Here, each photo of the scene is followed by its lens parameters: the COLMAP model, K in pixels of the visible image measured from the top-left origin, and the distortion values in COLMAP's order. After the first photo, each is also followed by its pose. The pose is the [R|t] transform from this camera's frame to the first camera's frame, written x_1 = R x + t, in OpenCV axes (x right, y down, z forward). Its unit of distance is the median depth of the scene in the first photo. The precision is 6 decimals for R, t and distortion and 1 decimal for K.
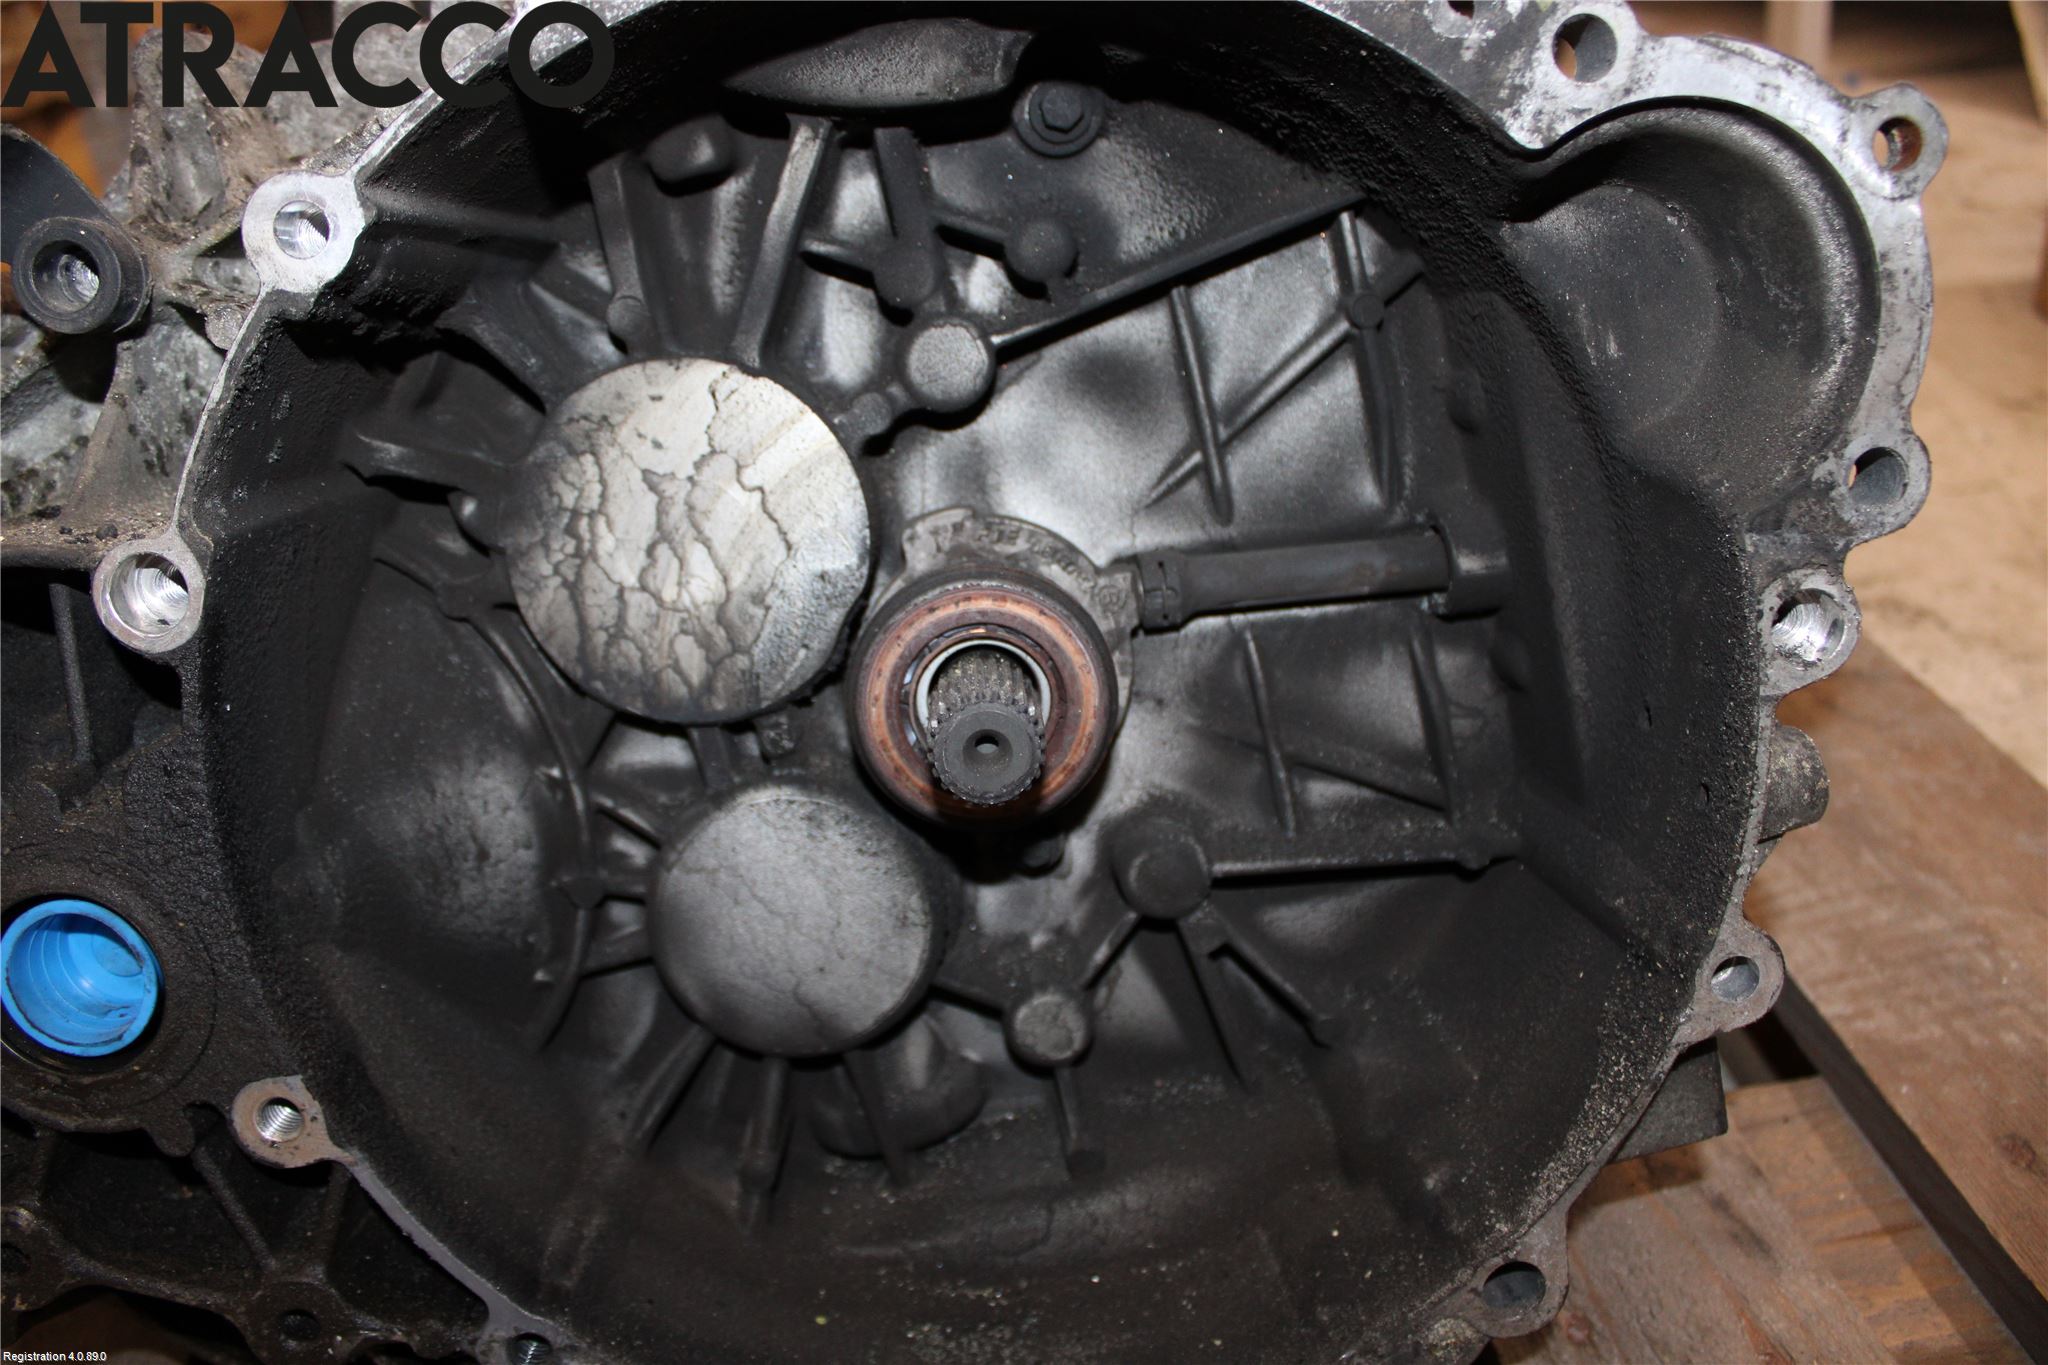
lens RADIAL K [[1522.6, 0, 1024.0], [0, 1522.6, 682.5], [0, 0, 1]] dist [-0.201719, 0.138272]
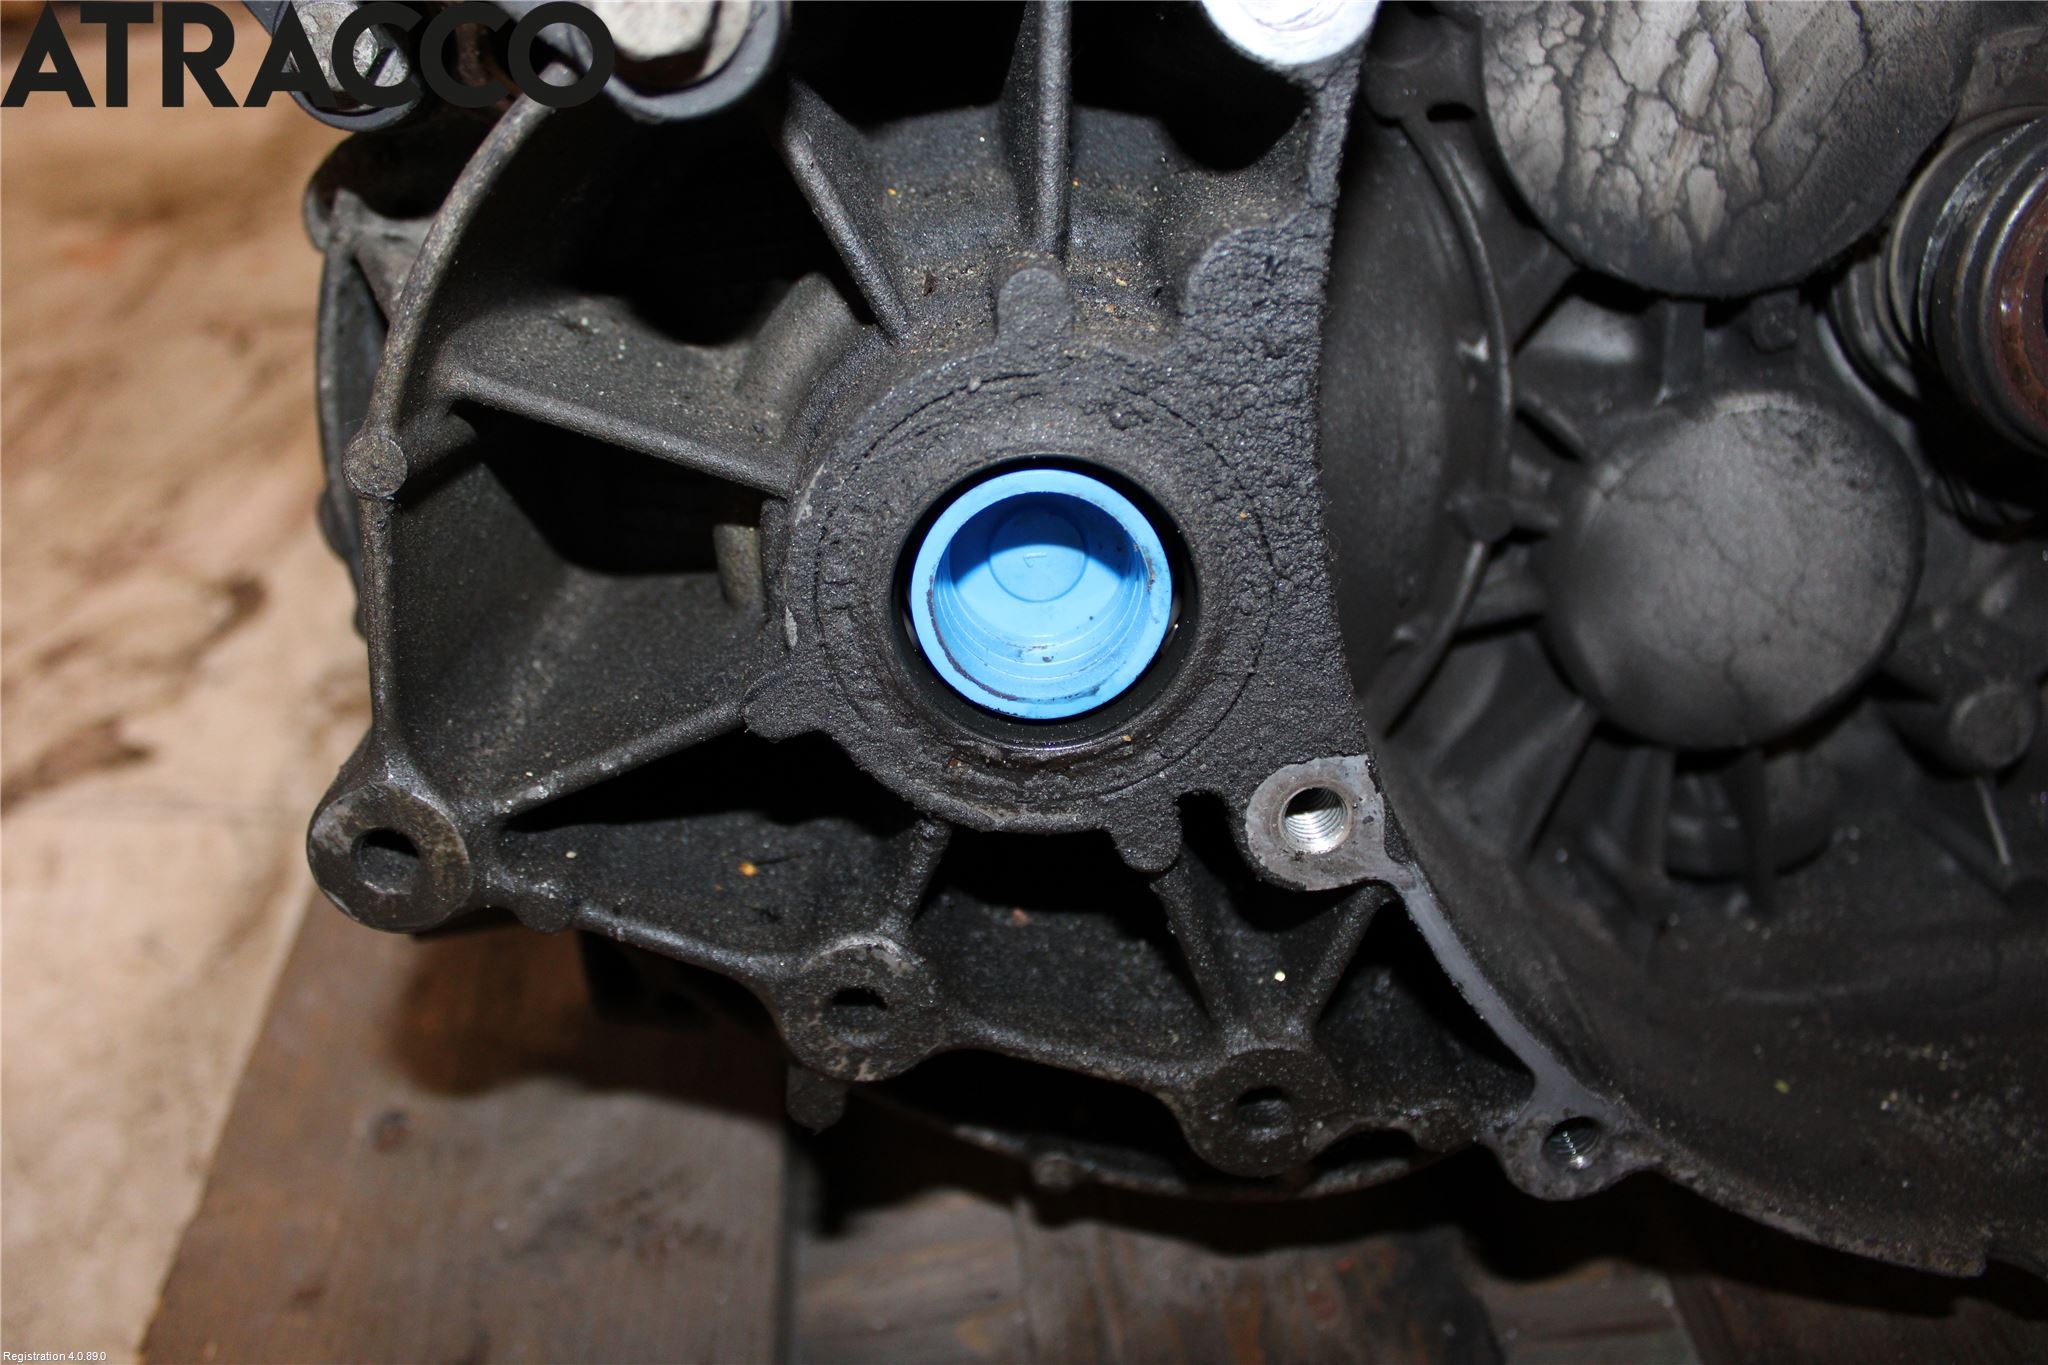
lens RADIAL K [[1522.6, 0, 1024.0], [0, 1522.6, 682.5], [0, 0, 1]] dist [-0.201719, 0.138272]
pose [[0.998456, 0.047725, -0.028426, -0.518638], [-0.041755, 0.982305, 0.182575, 0.098131], [0.036636, -0.181106, 0.982781, 0.264669]]
